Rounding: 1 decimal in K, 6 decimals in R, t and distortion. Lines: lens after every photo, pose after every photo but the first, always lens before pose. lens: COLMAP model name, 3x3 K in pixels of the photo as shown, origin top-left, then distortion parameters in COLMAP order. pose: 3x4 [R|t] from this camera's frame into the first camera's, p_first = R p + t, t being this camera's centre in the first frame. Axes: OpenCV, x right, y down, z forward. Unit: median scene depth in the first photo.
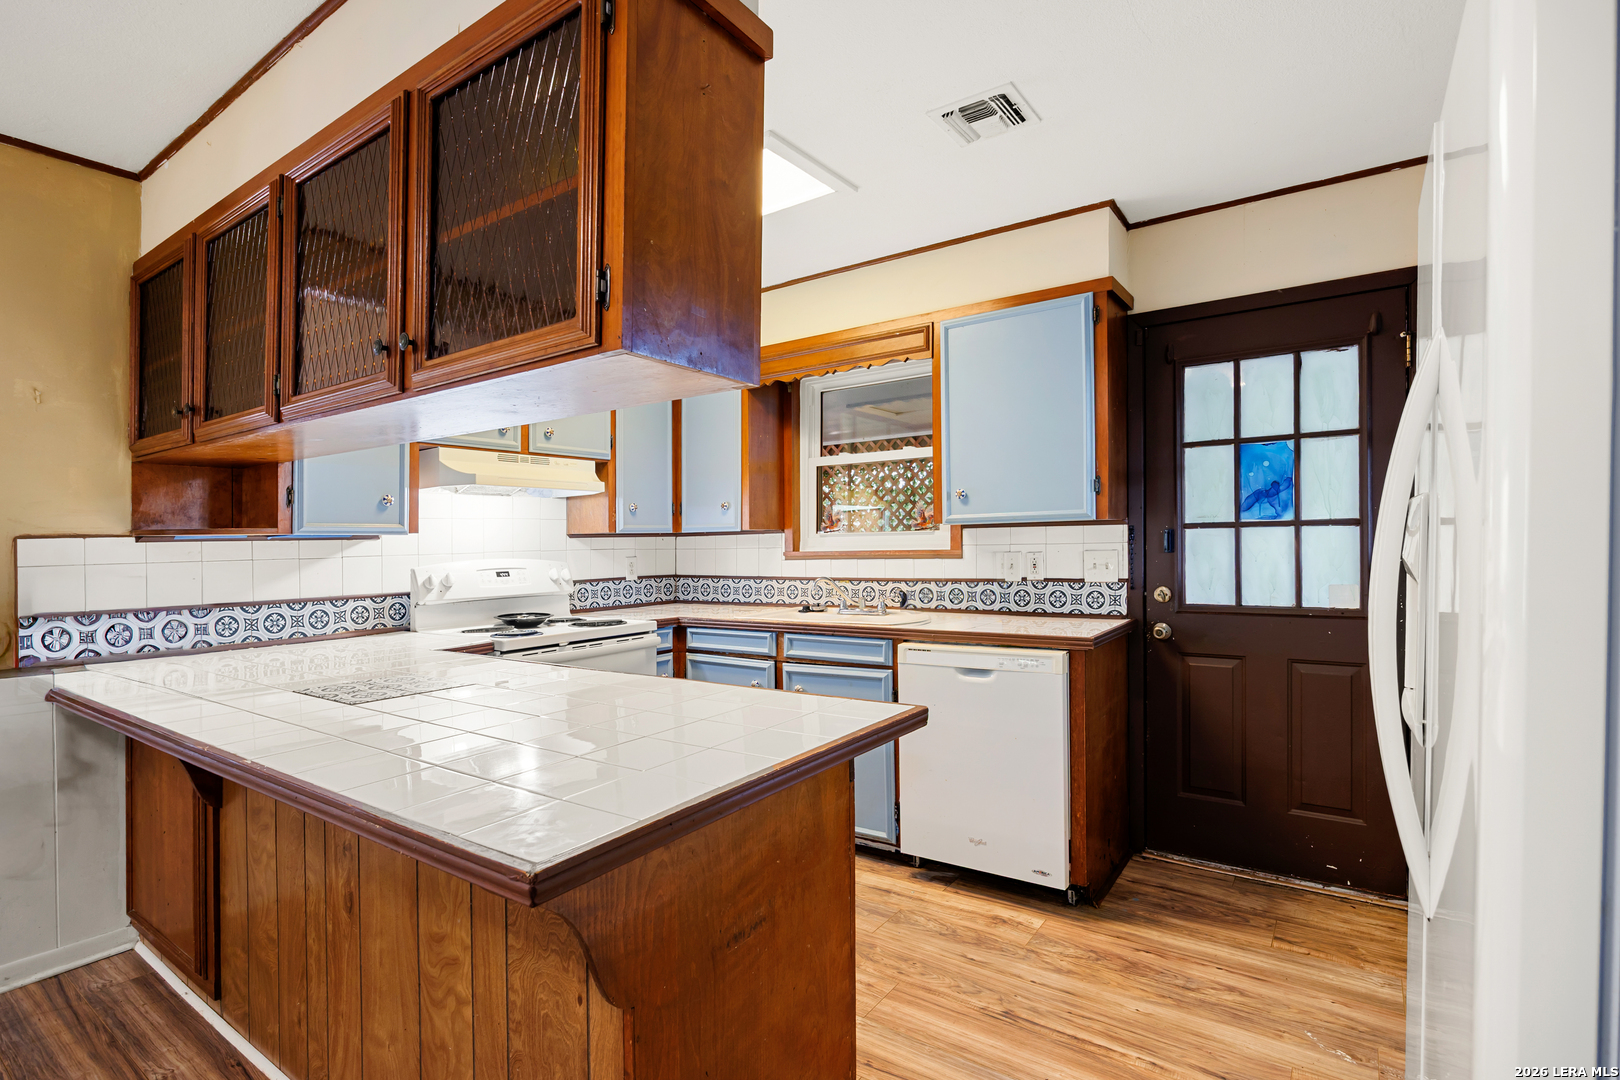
lens RADIAL K [[797.9, 0, 810.0], [0, 797.9, 540.0], [0, 0, 1]] dist [0.001003, 0.000101]
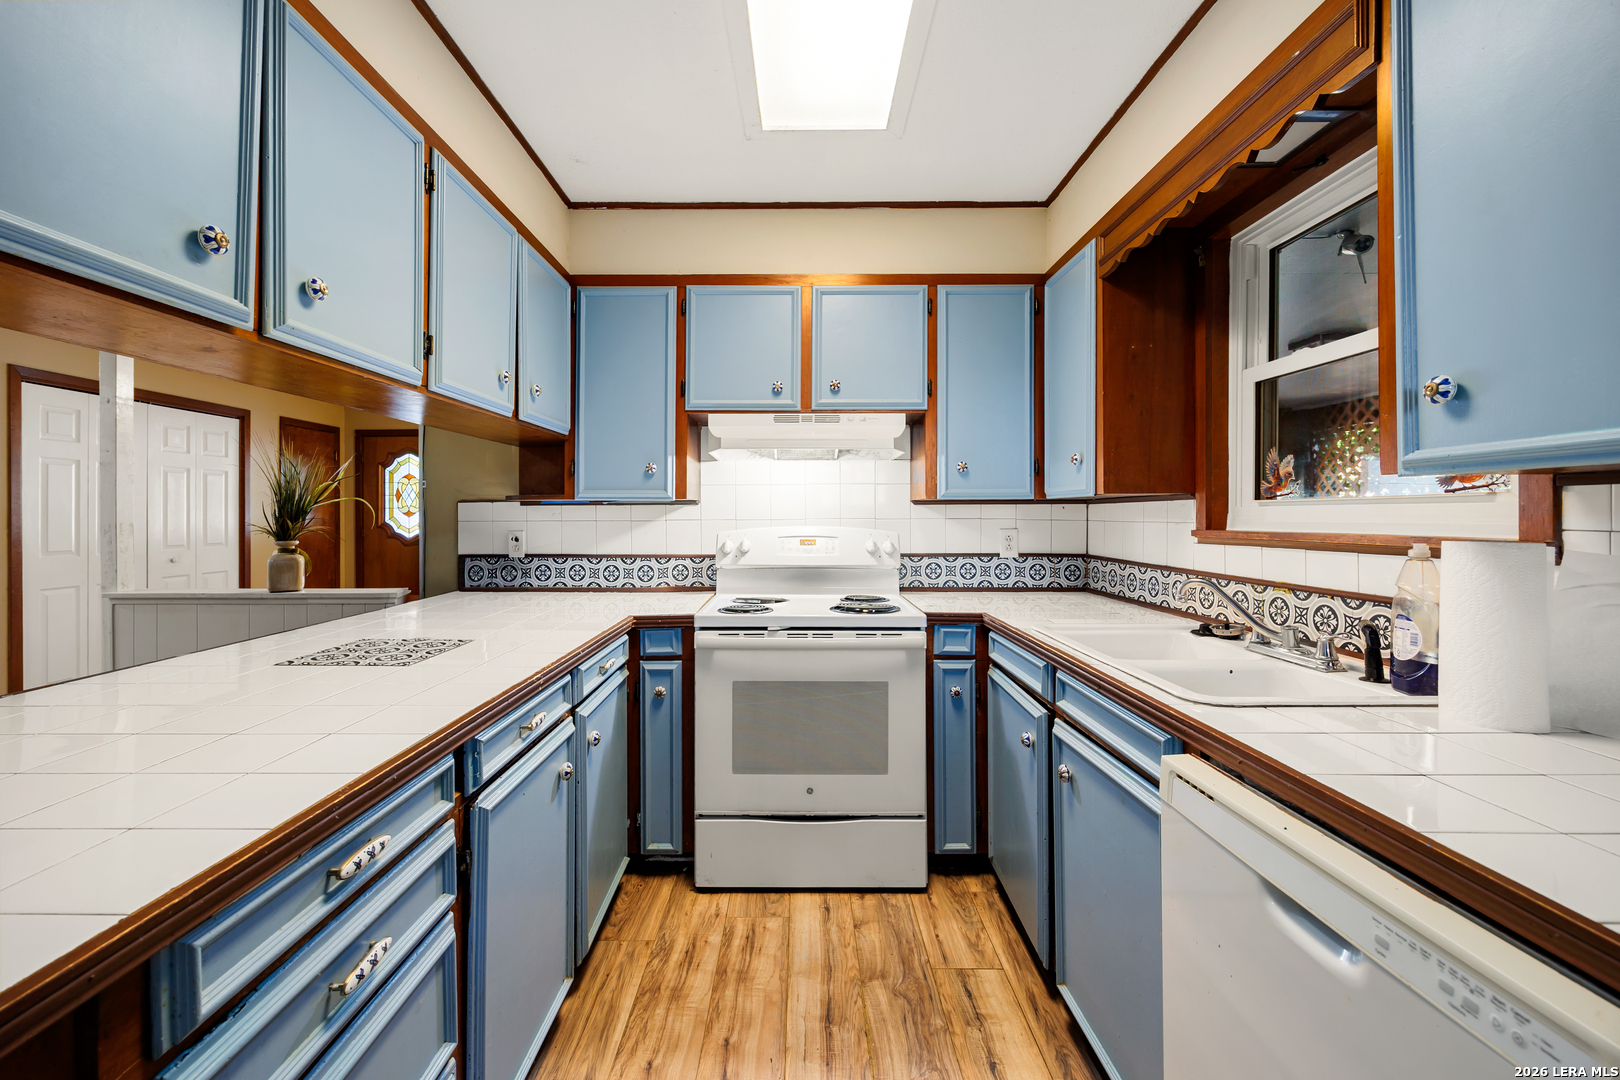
lens RADIAL K [[662.3, 0, 791.6], [0, 662.3, 515.5], [0, 0, 1]] dist [0.001342, 0.000456]
pose [[0.562072, 0.020799, -0.826826, 0.254677], [-0.008252, 0.999775, 0.019539, -0.004359], [0.827047, -0.004159, 0.562118, 0.545221]]
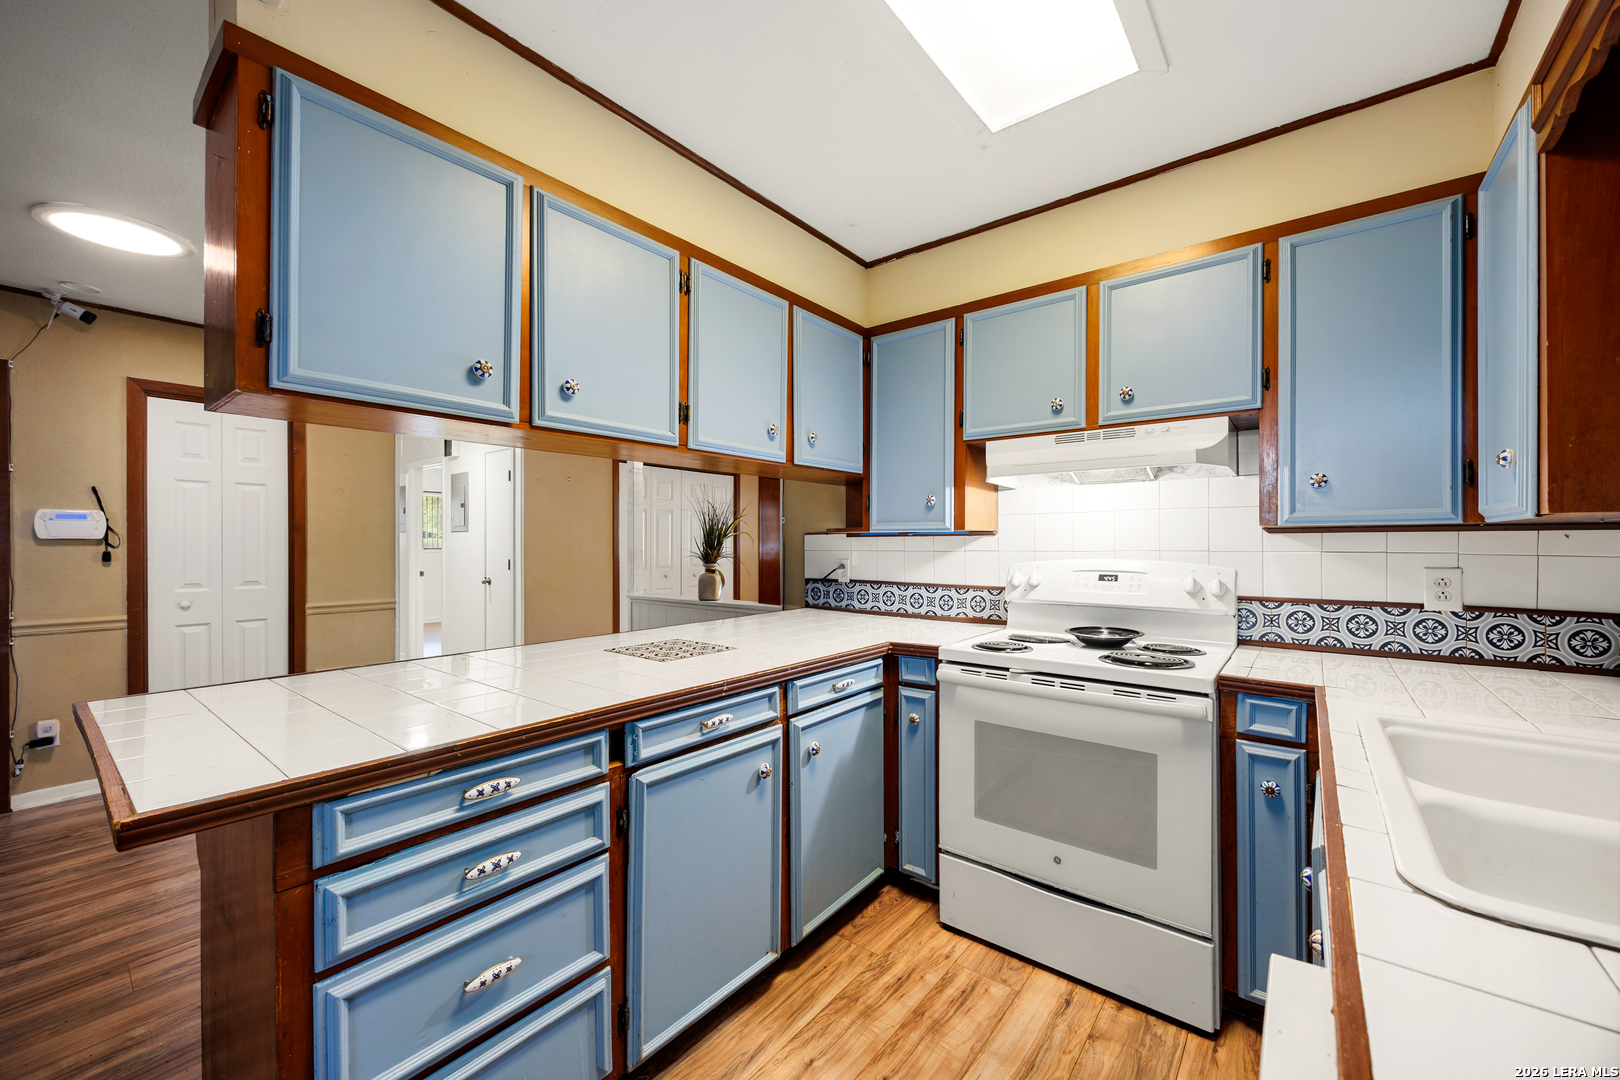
lens RADIAL K [[625.9, 0, 818.4], [0, 625.9, 544.4], [0, 0, 1]] dist [-0.001926, 0.000017]
pose [[-0.067490, 0.021197, -0.997495, 0.278917], [0.003455, 0.999773, 0.021012, -0.006402], [0.997714, -0.002028, -0.067548, 0.749572]]
